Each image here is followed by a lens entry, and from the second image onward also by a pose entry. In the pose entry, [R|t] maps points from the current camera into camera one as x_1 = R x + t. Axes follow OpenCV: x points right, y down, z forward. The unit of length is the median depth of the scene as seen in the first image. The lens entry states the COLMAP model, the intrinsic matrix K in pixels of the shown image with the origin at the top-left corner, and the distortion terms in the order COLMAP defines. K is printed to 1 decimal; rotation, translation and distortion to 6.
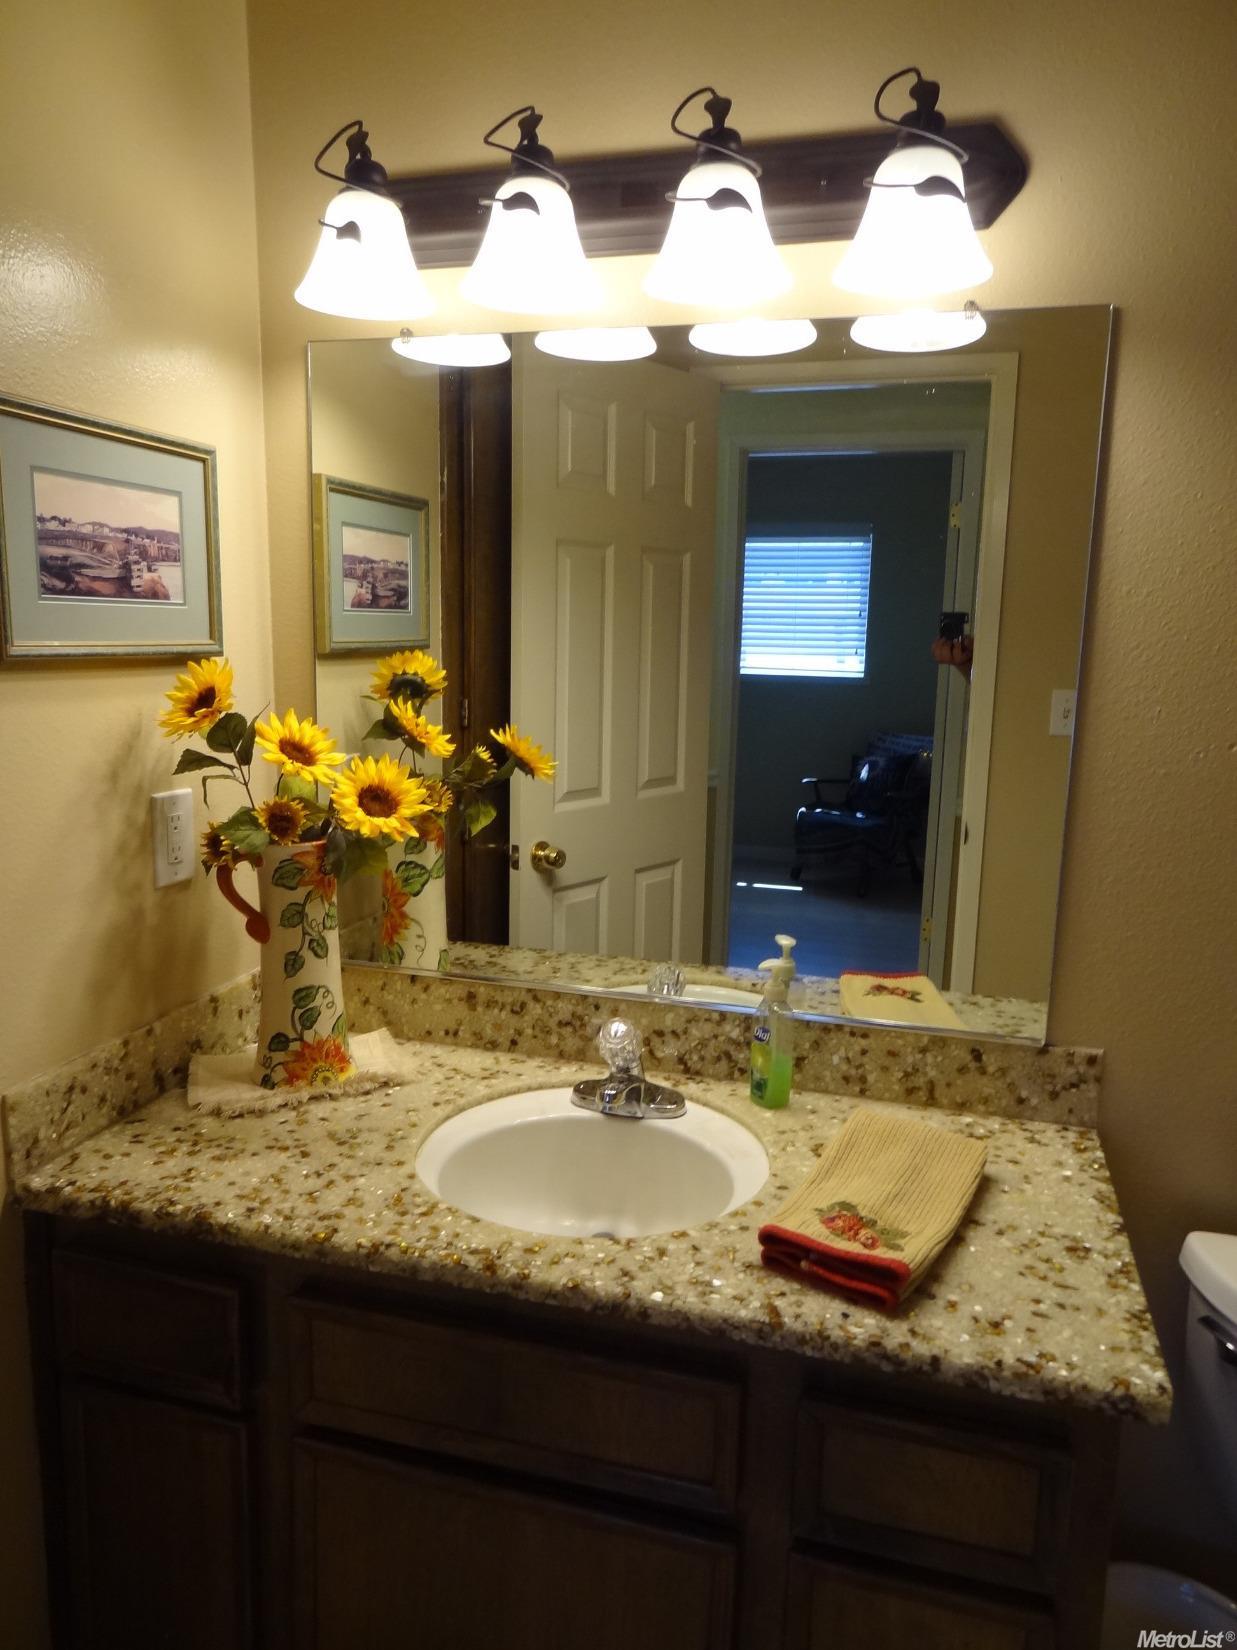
lens RADIAL K [[1170.3, 0, 616.6], [0, 1170.3, 827.6], [0, 0, 1]] dist [0.000428, 0.007243]
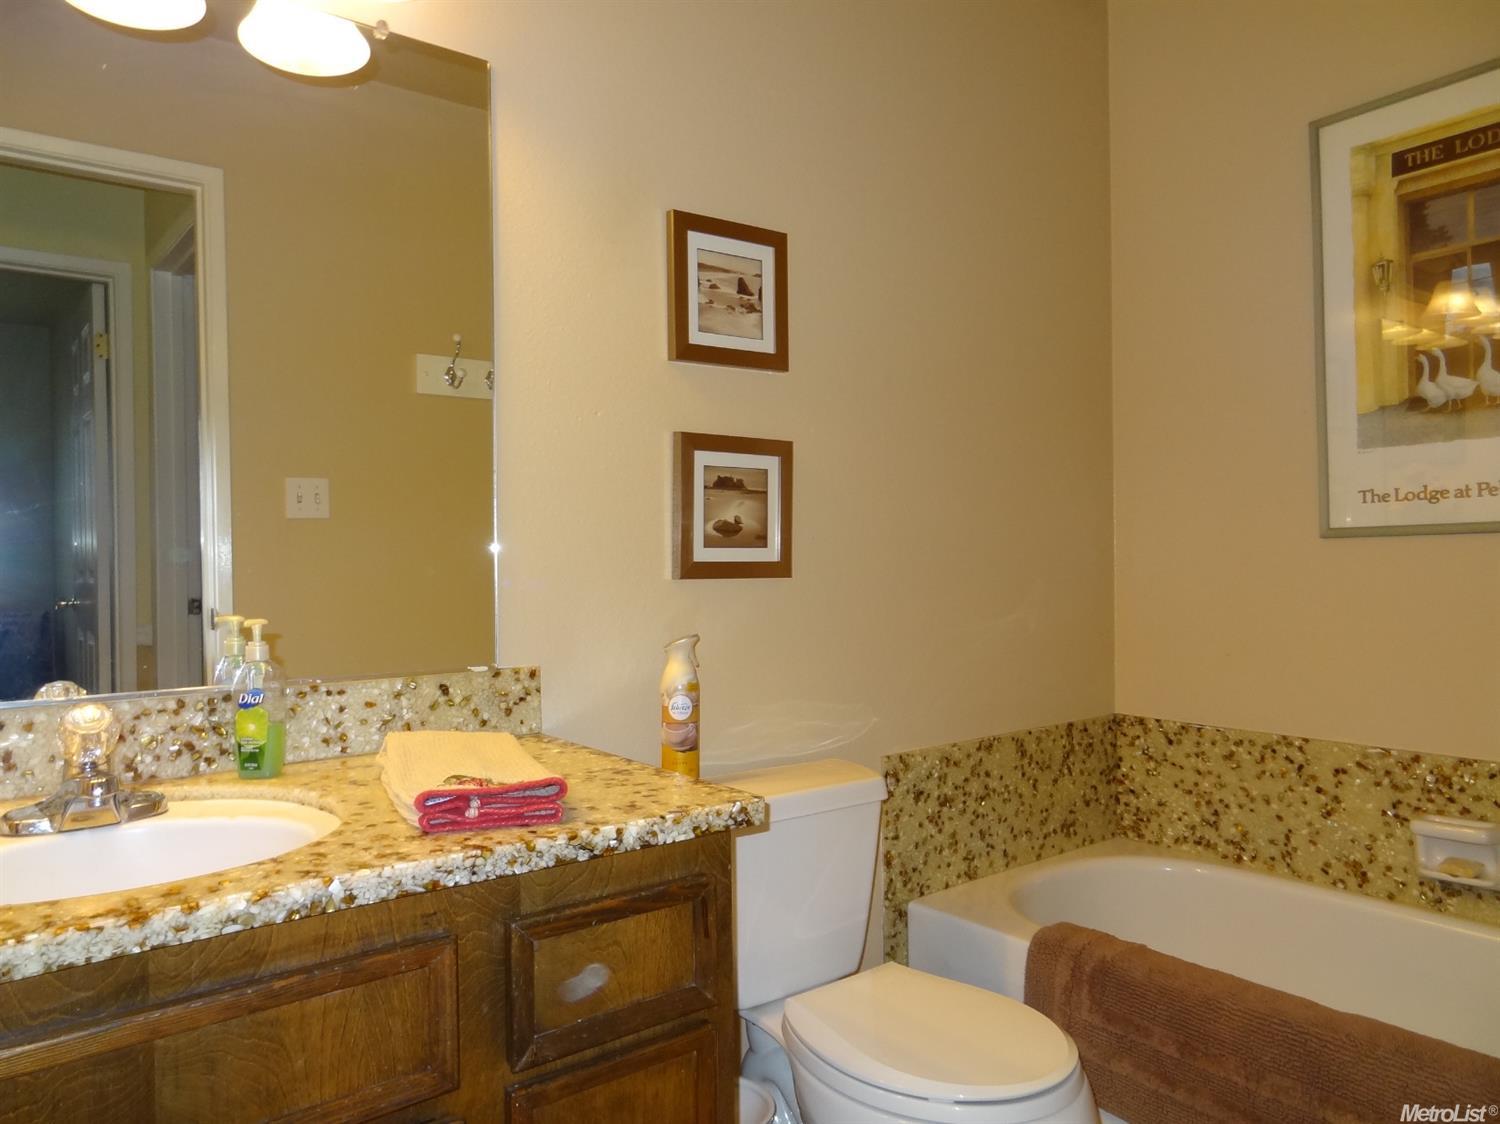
lens RADIAL K [[1063.9, 0, 750.0], [0, 1063.9, 560.8], [0, 0, 1]] dist [0.000428, 0.007243]
pose [[0.578396, -0.029816, 0.815211, -0.337332], [0.168298, 0.982195, -0.083485, 0.206861], [-0.798207, 0.185485, 0.573116, 0.173981]]
